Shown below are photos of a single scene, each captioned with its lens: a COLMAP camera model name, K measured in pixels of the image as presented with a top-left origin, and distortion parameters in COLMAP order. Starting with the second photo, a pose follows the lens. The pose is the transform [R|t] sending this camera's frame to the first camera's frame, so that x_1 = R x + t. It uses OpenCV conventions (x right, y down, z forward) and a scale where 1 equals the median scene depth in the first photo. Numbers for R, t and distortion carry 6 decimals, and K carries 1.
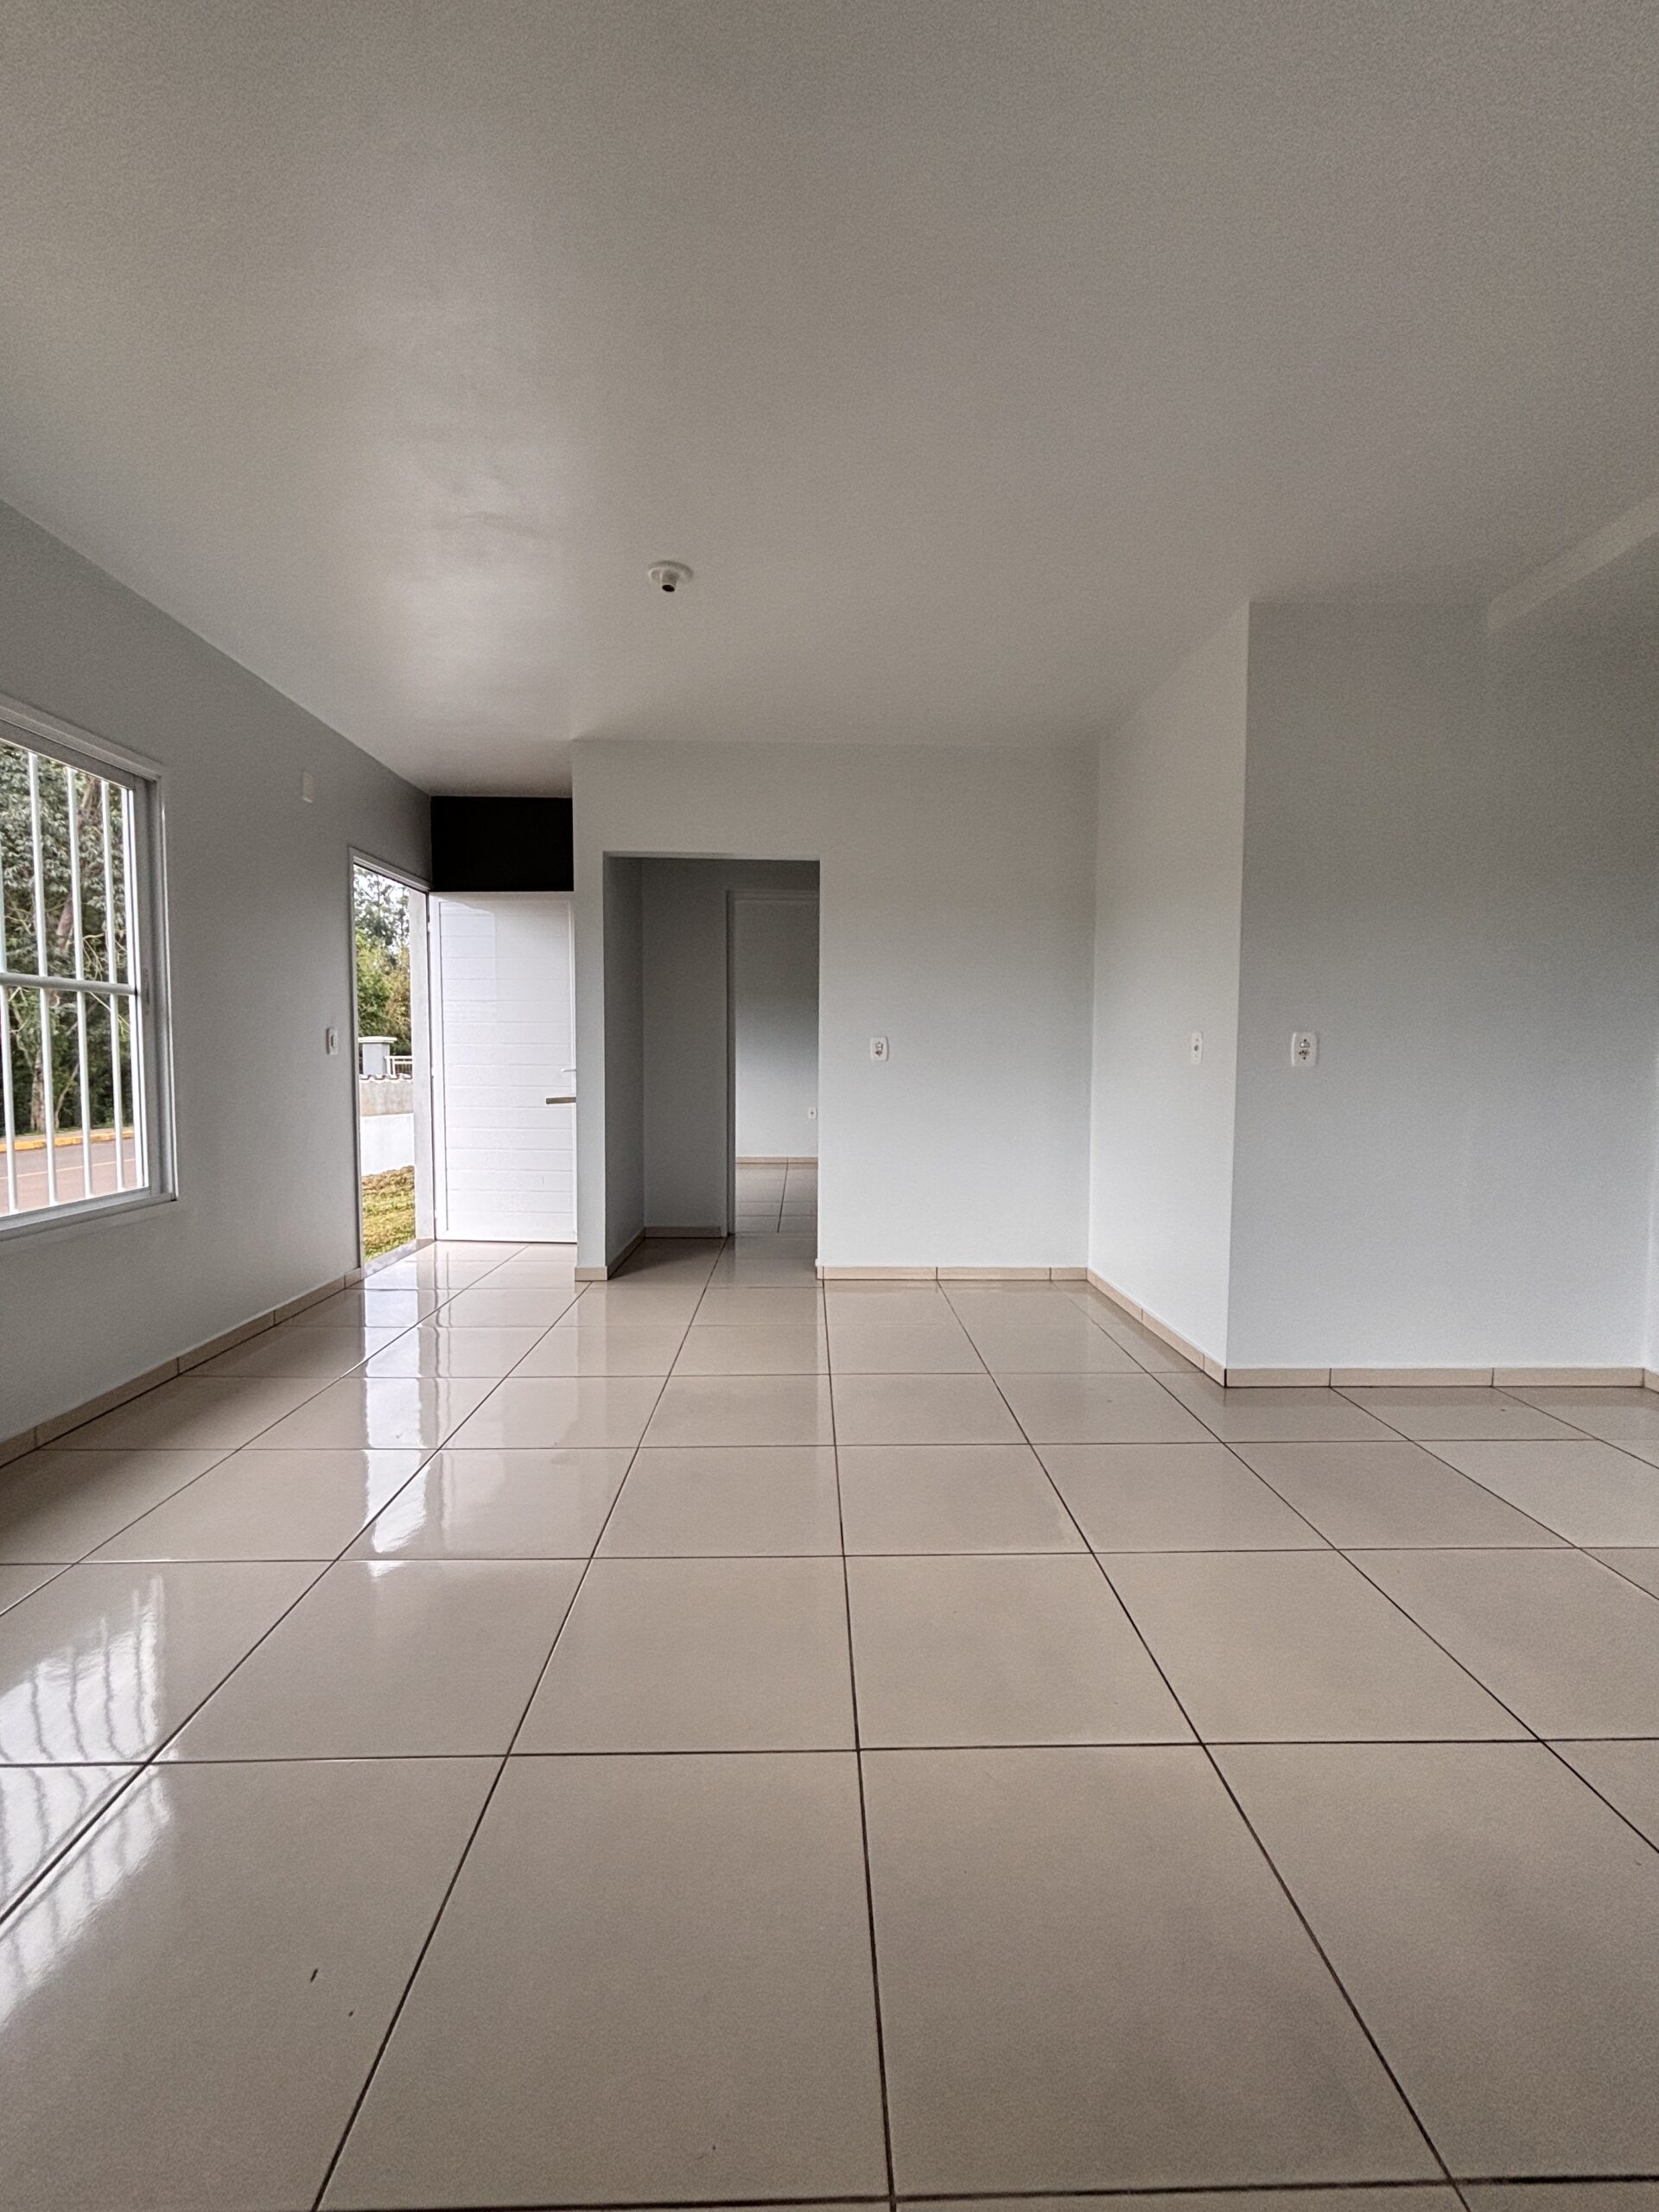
lens RADIAL K [[884.4, 0, 829.5], [0, 884.4, 1106.0], [0, 0, 1]] dist [-0.001607, -0.000353]
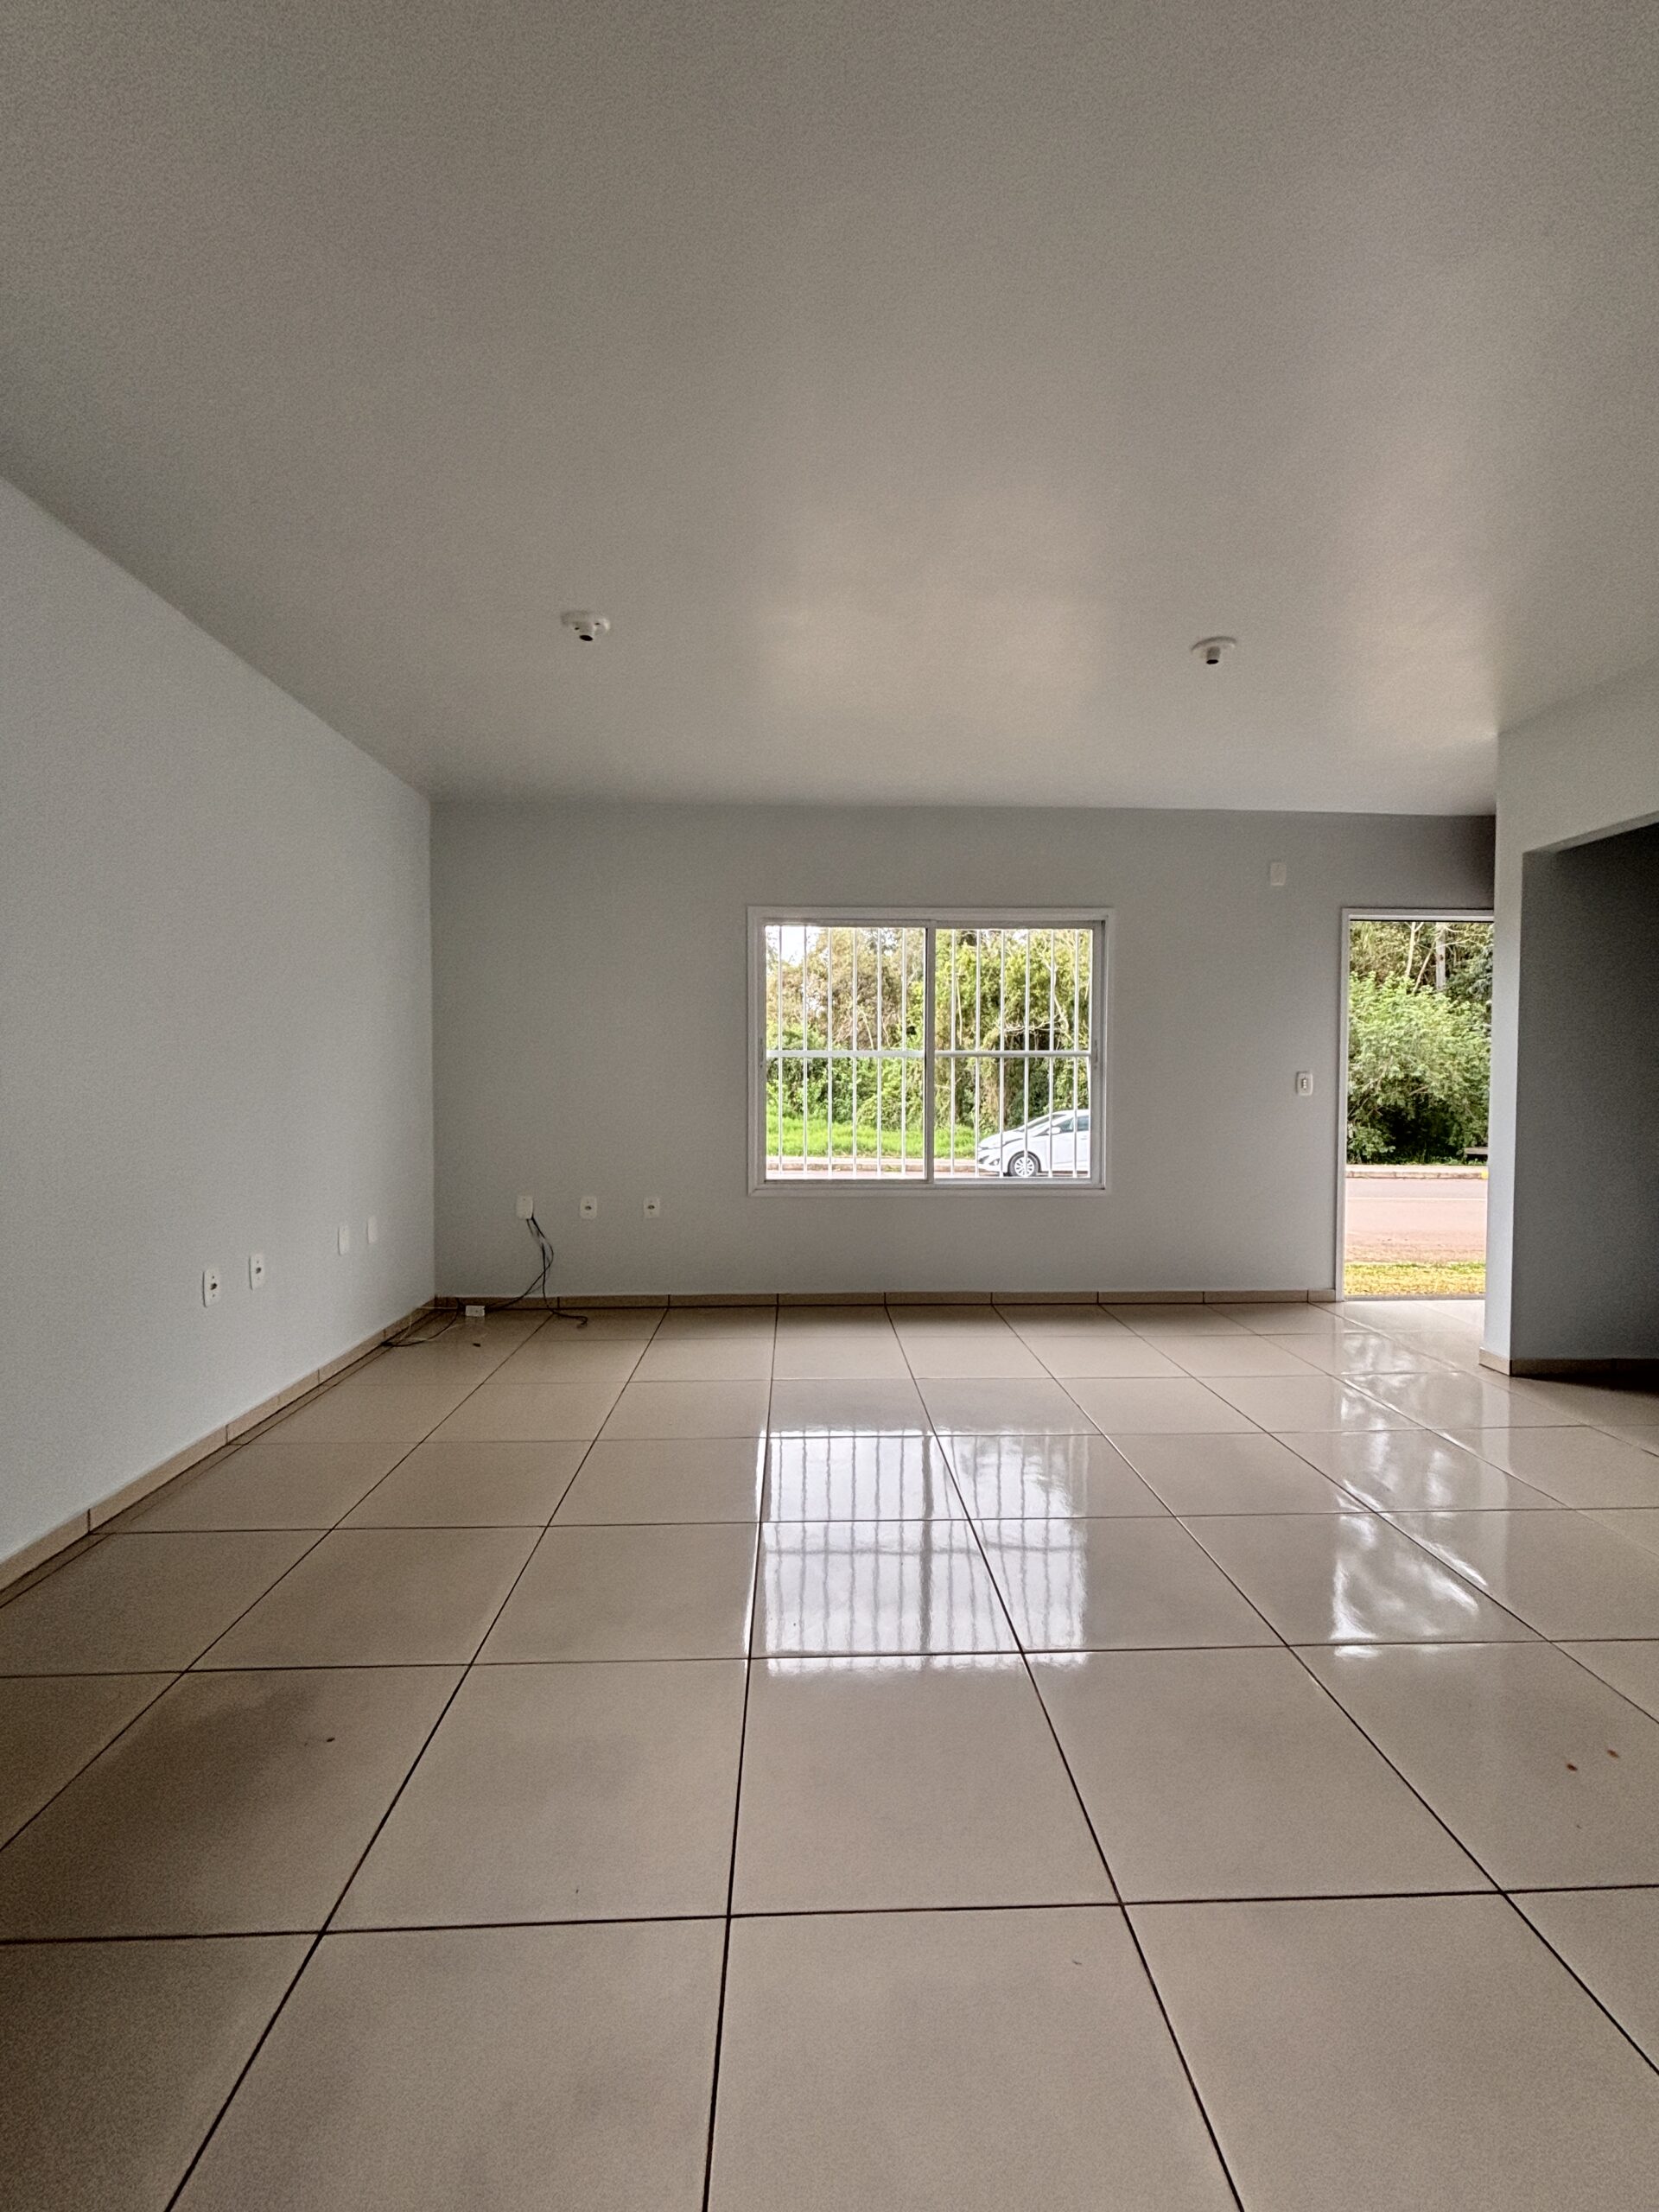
lens RADIAL K [[884.4, 0, 829.5], [0, 884.4, 1106.0], [0, 0, 1]] dist [-0.001607, -0.000353]
pose [[0.016007, 0.027323, -0.999498, 0.759810], [-0.064209, 0.997591, 0.026243, -0.044729], [0.997808, 0.063757, 0.017723, 0.479563]]
